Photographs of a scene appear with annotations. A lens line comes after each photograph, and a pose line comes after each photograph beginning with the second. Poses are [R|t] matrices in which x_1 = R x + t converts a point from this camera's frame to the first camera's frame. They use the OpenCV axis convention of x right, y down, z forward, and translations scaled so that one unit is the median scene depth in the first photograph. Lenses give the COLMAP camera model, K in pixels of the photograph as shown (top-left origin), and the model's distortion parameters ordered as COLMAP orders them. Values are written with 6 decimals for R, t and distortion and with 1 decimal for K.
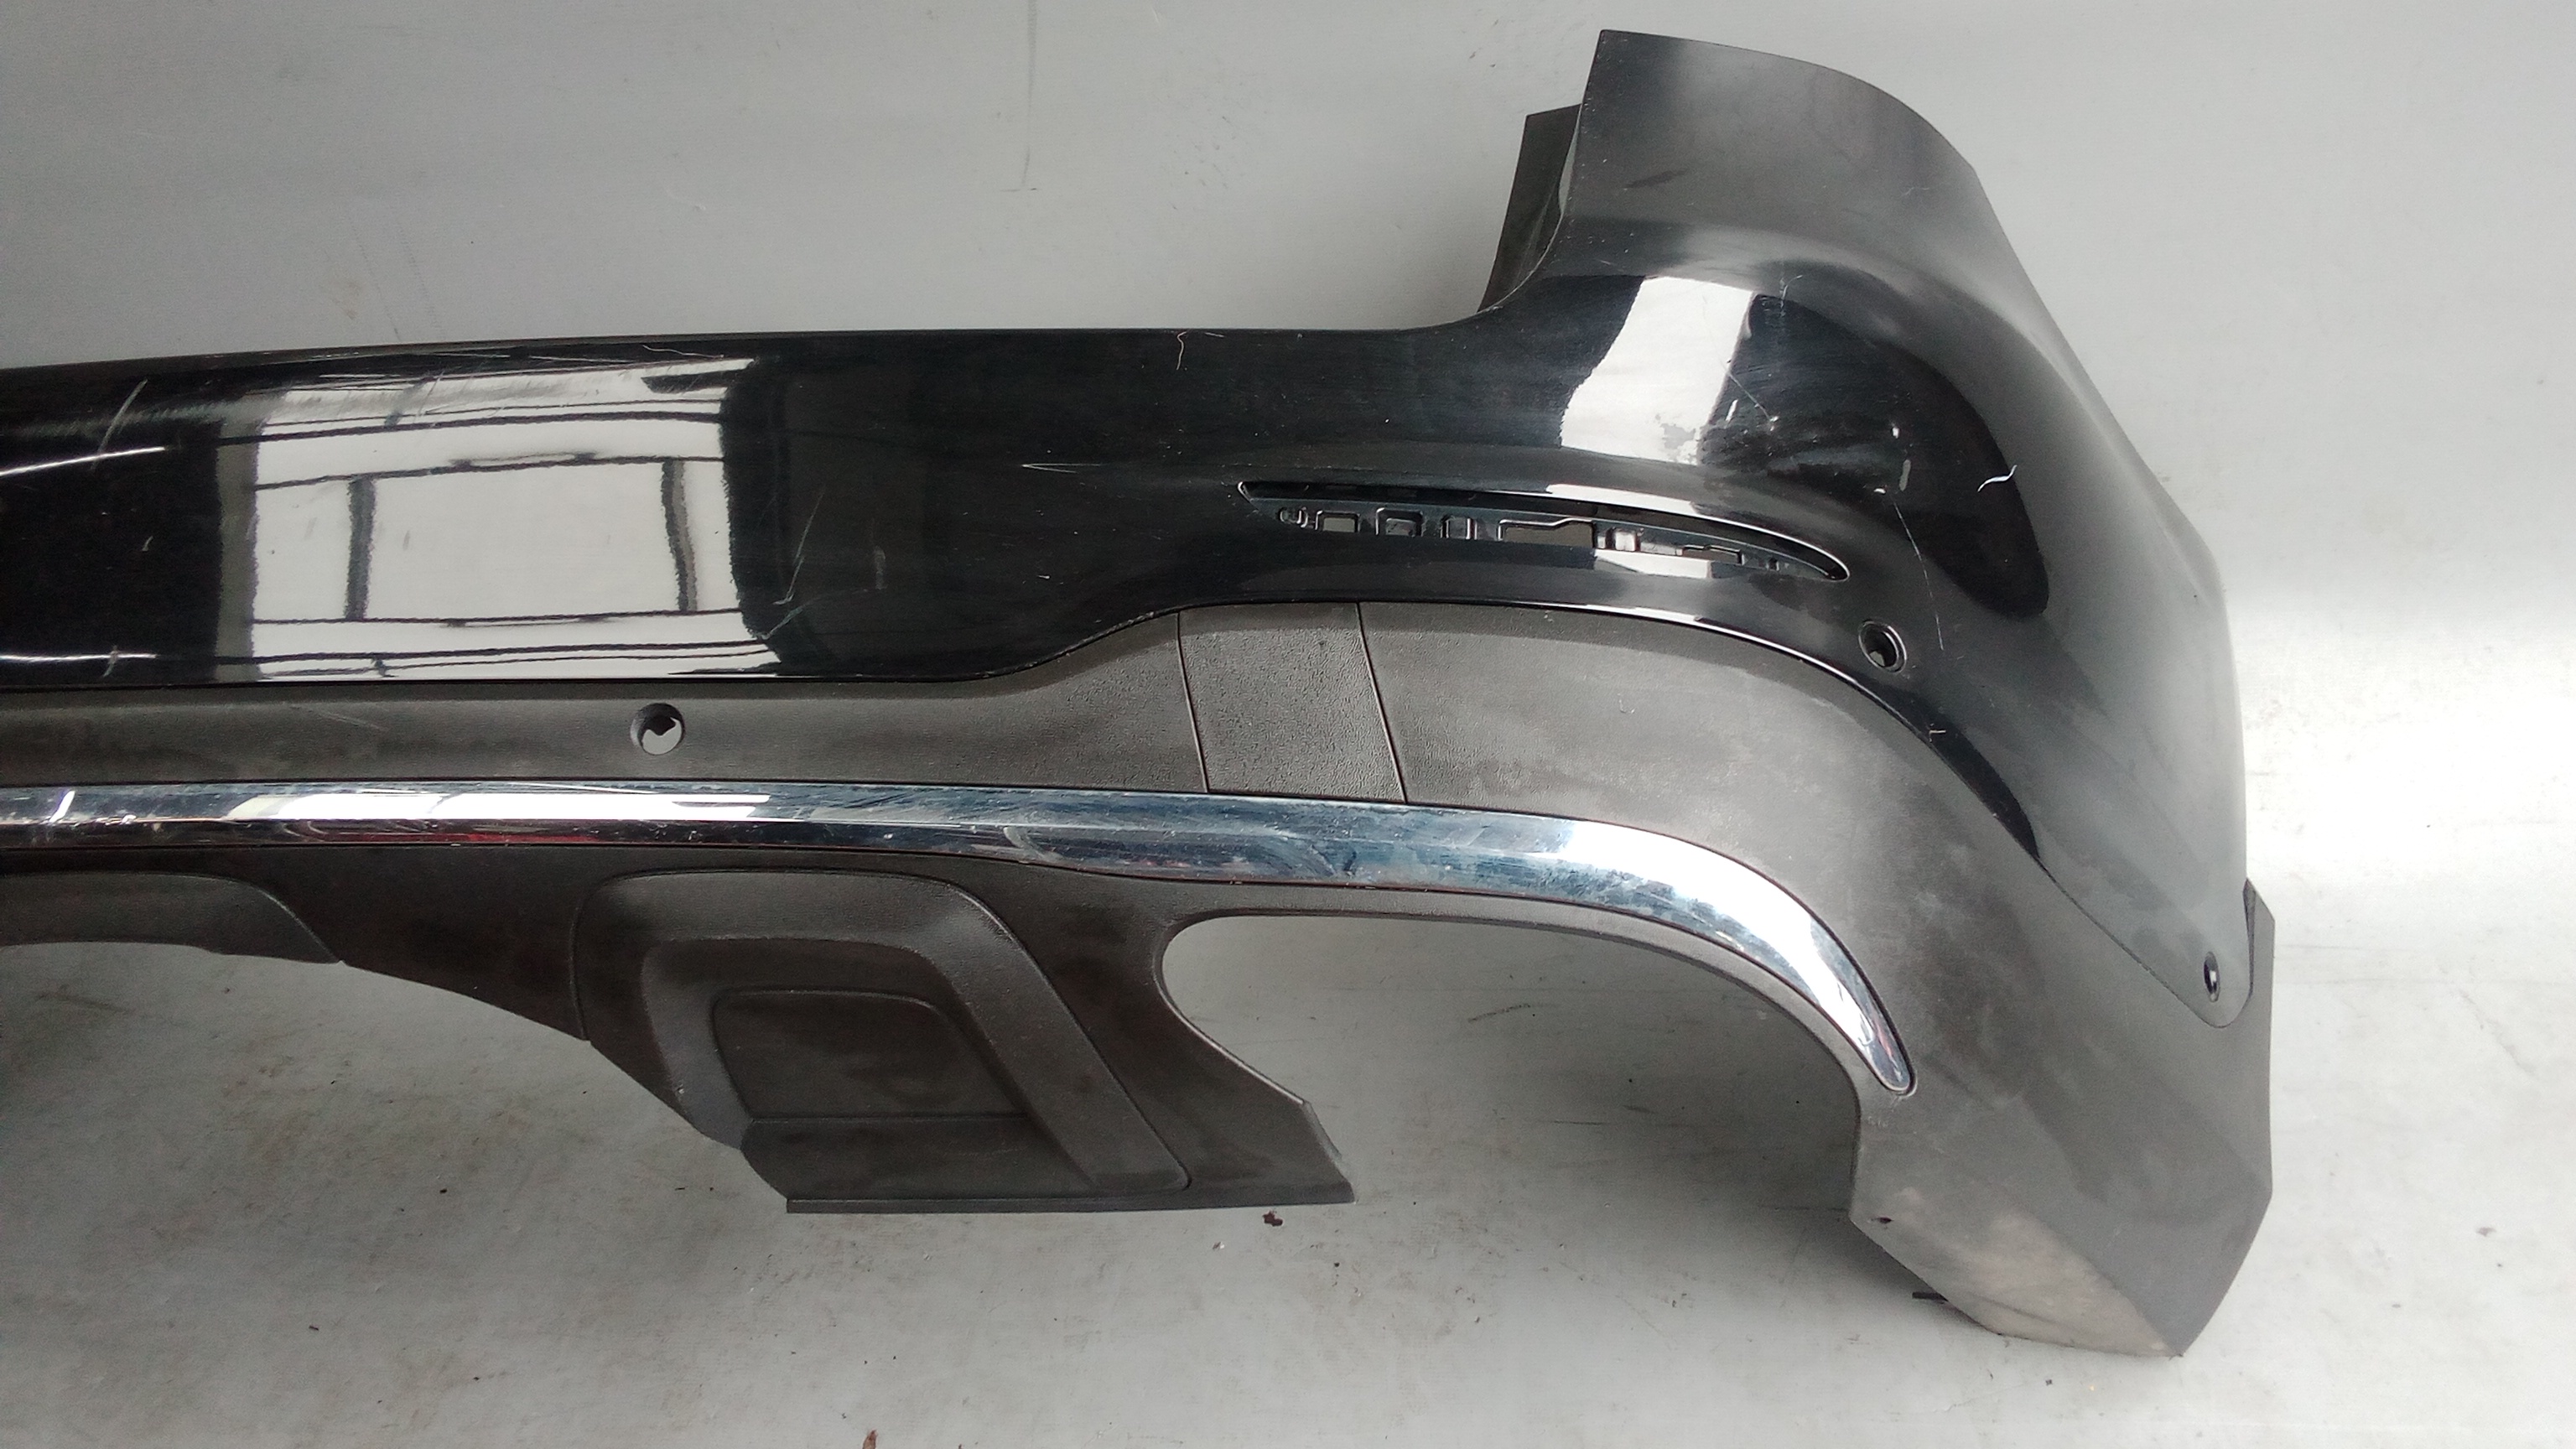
lens RADIAL K [[1992.7, 0, 1339.5], [0, 1992.7, 712.4], [0, 0, 1]] dist [0.036974, -0.067974]
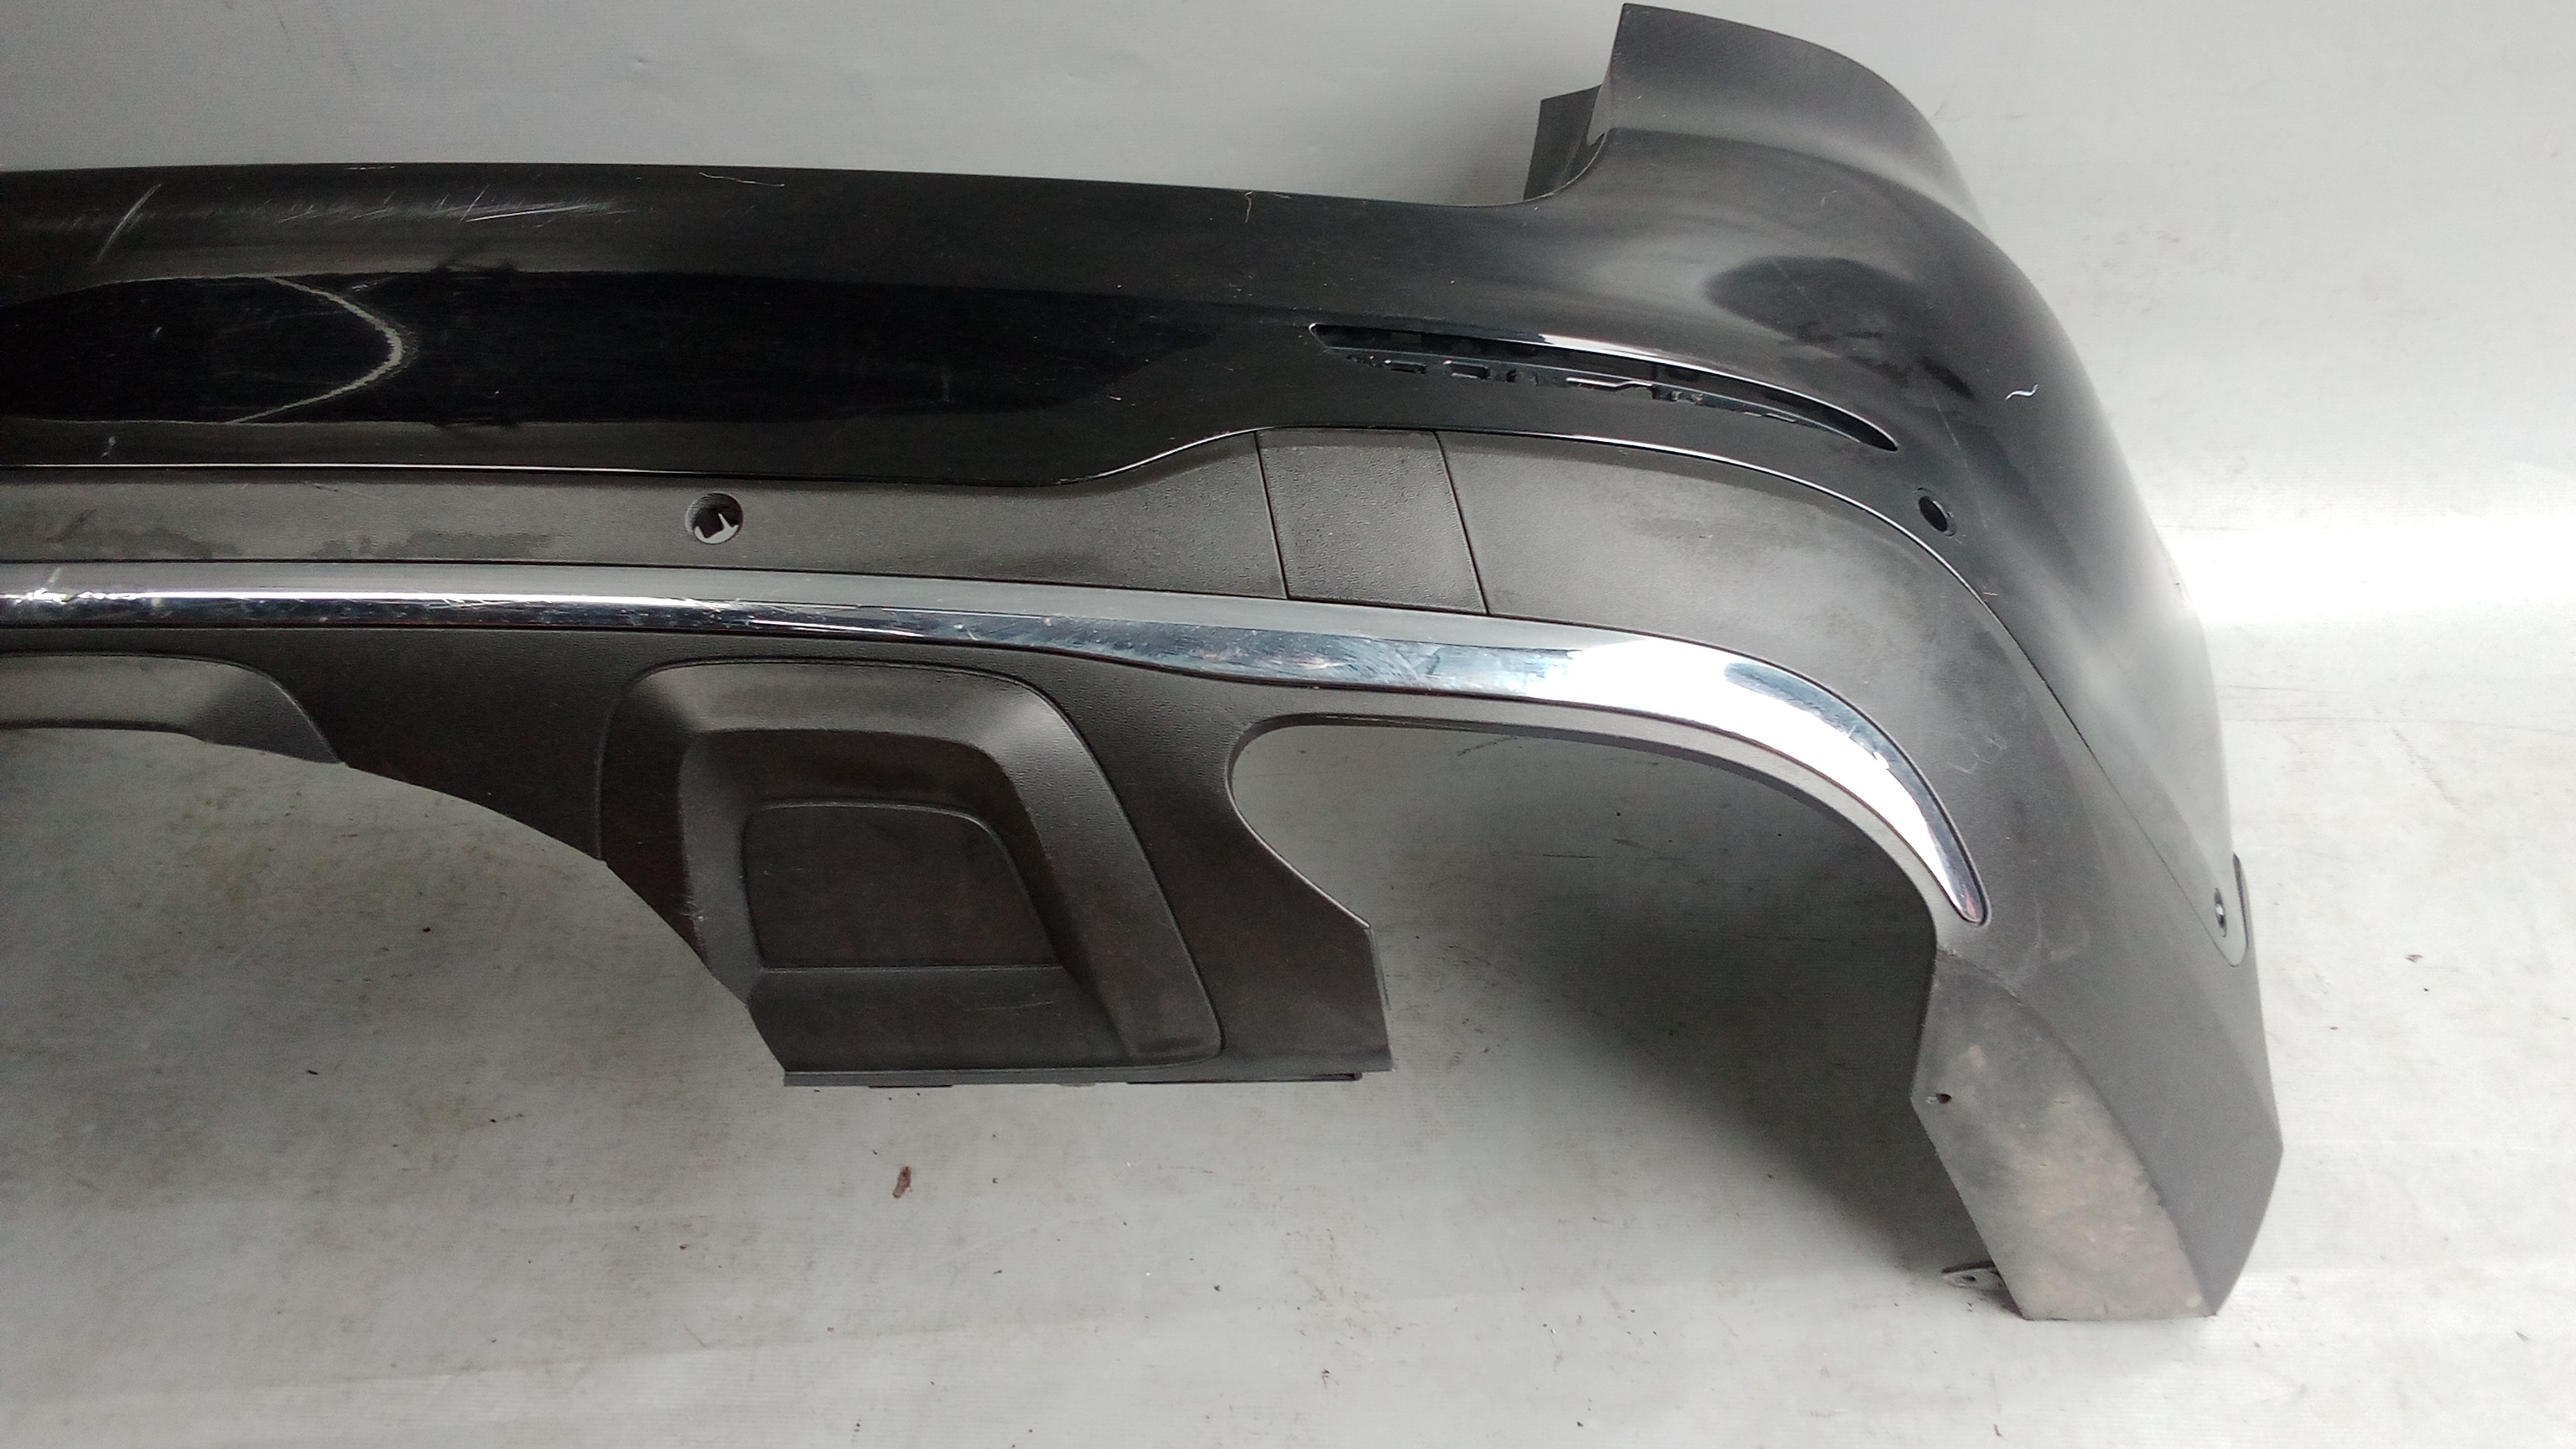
lens RADIAL K [[1992.7, 0, 1335.9], [0, 1992.7, 701.2], [0, 0, 1]] dist [0.036974, -0.067974]
pose [[0.995884, -0.003833, 0.090555, -0.099622], [-0.012818, 0.983107, 0.182582, -0.063680], [-0.089725, -0.182991, 0.979012, 0.015924]]
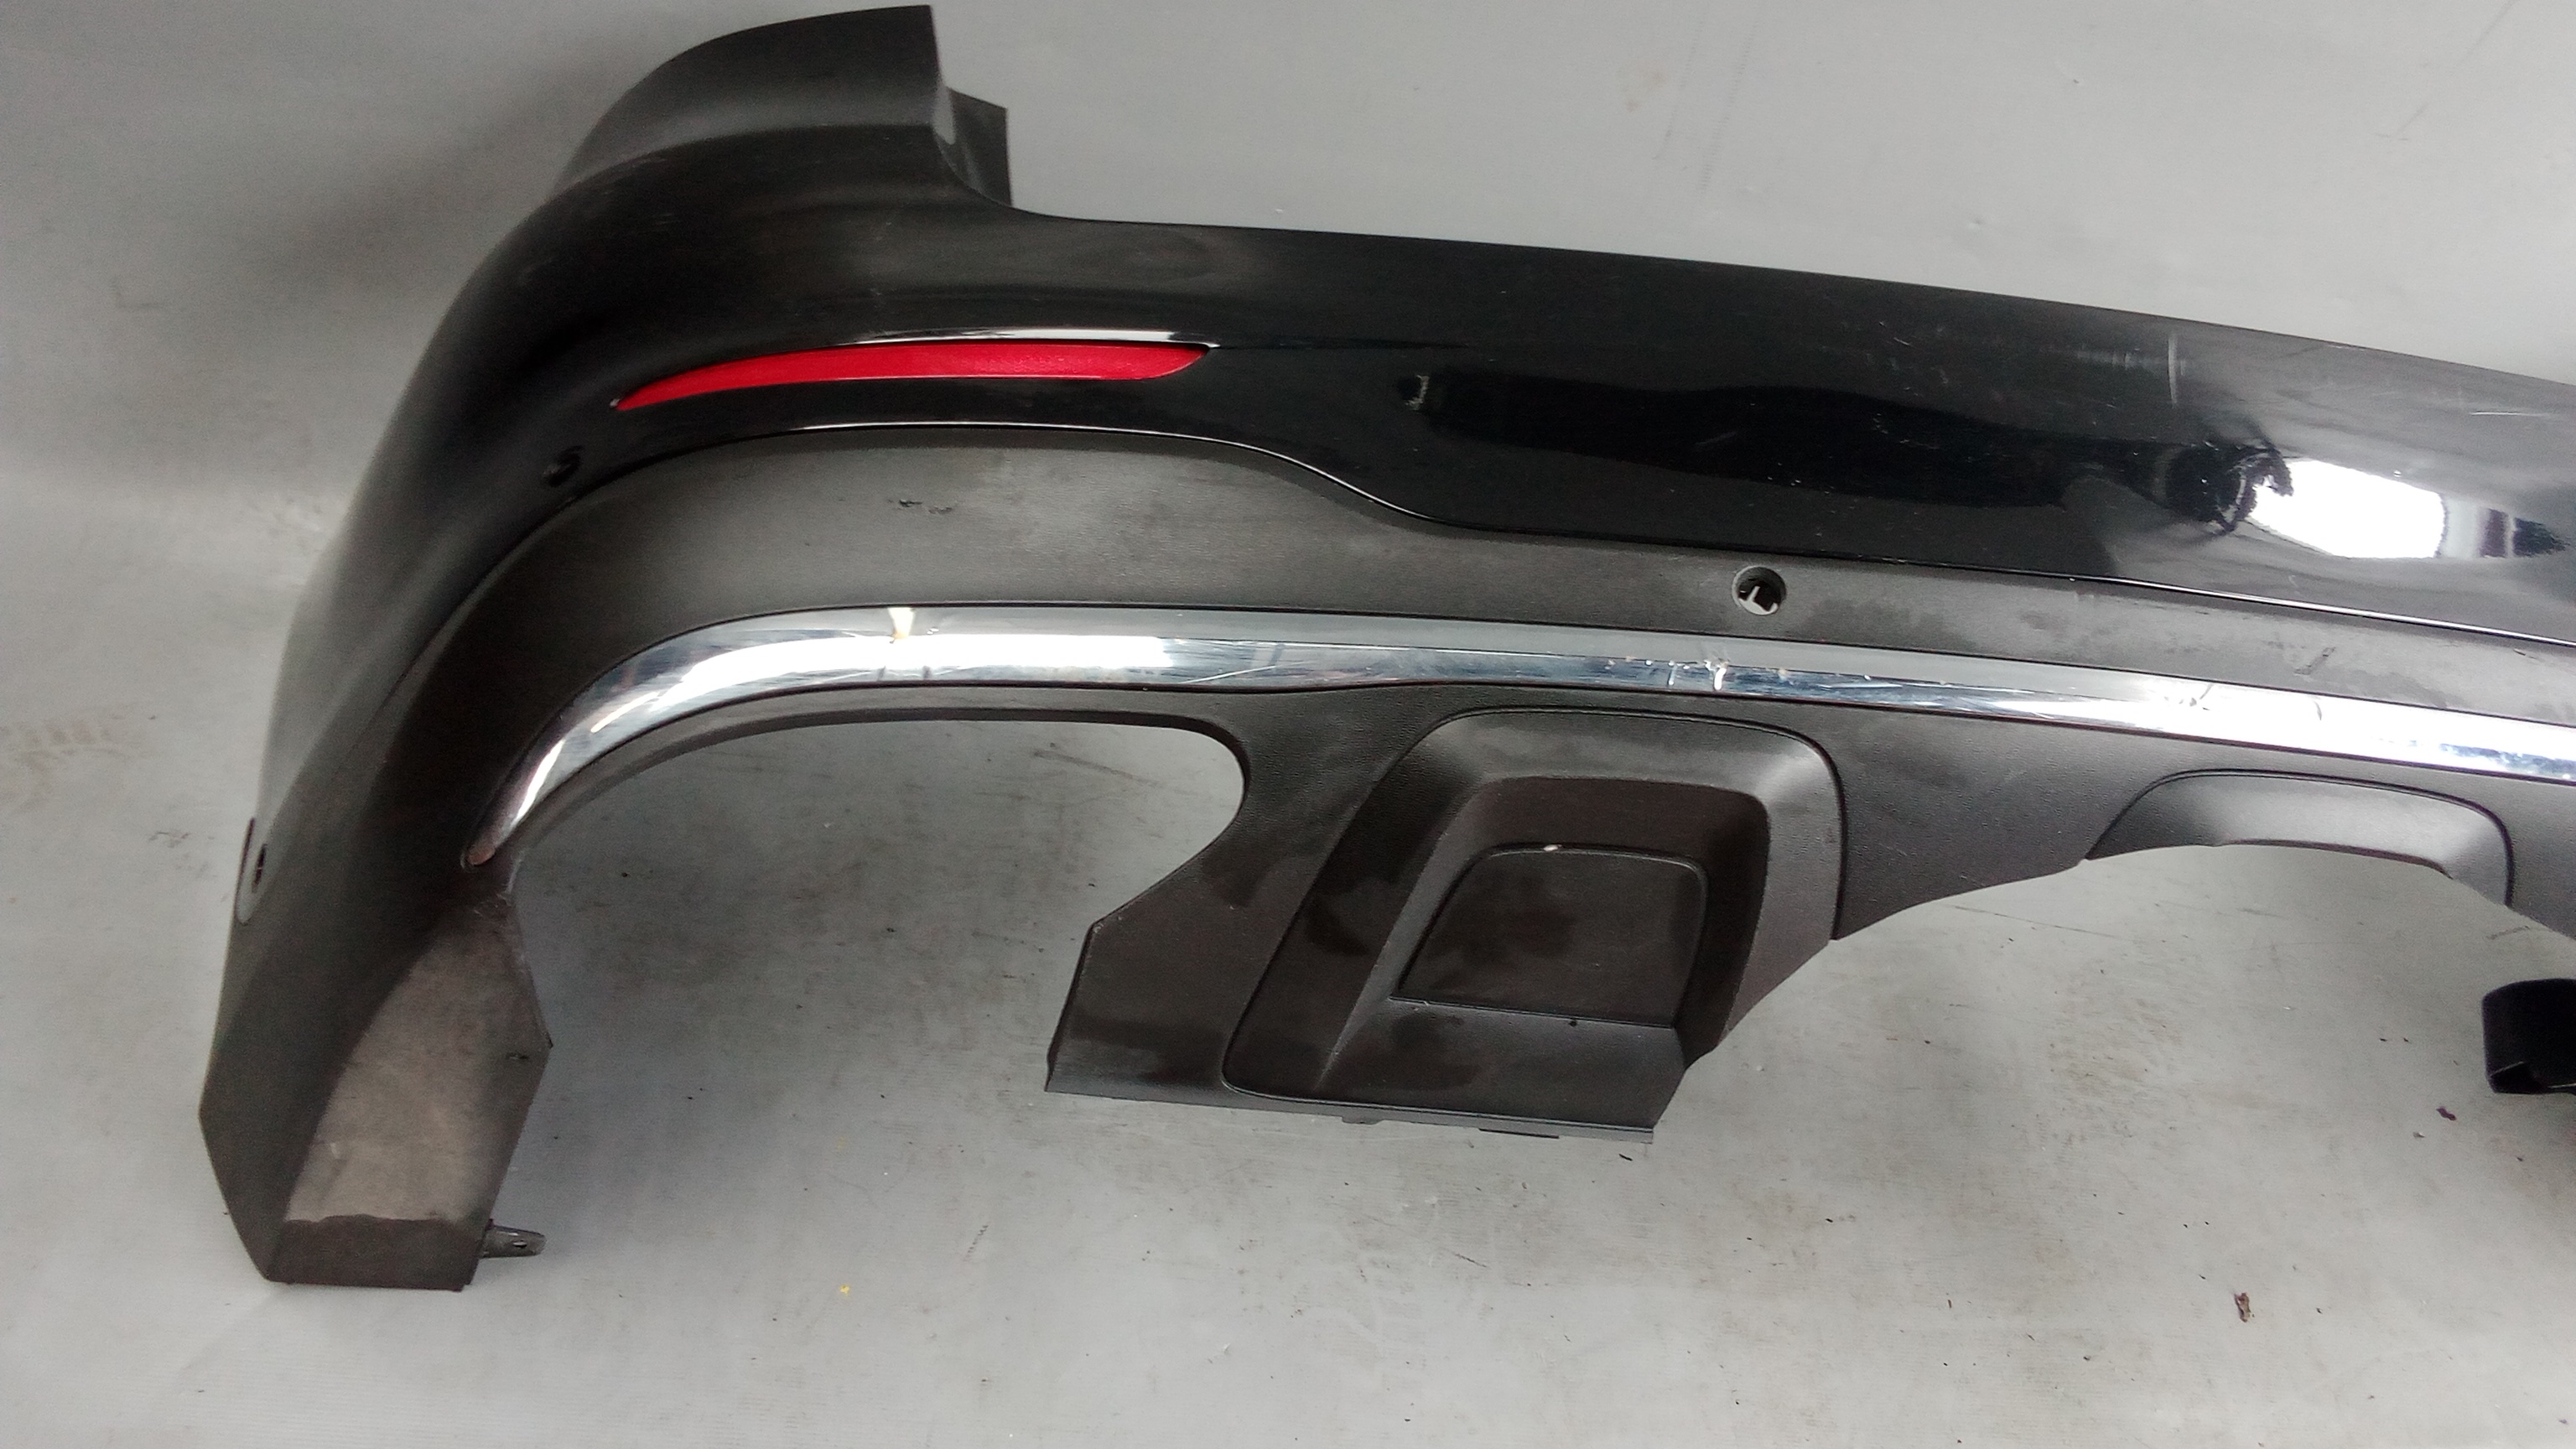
lens RADIAL K [[1992.7, 0, 1321.2], [0, 1992.7, 708.1], [0, 0, 1]] dist [0.036974, -0.067974]
pose [[0.954658, 0.113494, 0.275222, -0.994848], [-0.150740, 0.981490, 0.118130, -0.007767], [-0.256720, -0.154260, 0.954096, 0.126947]]
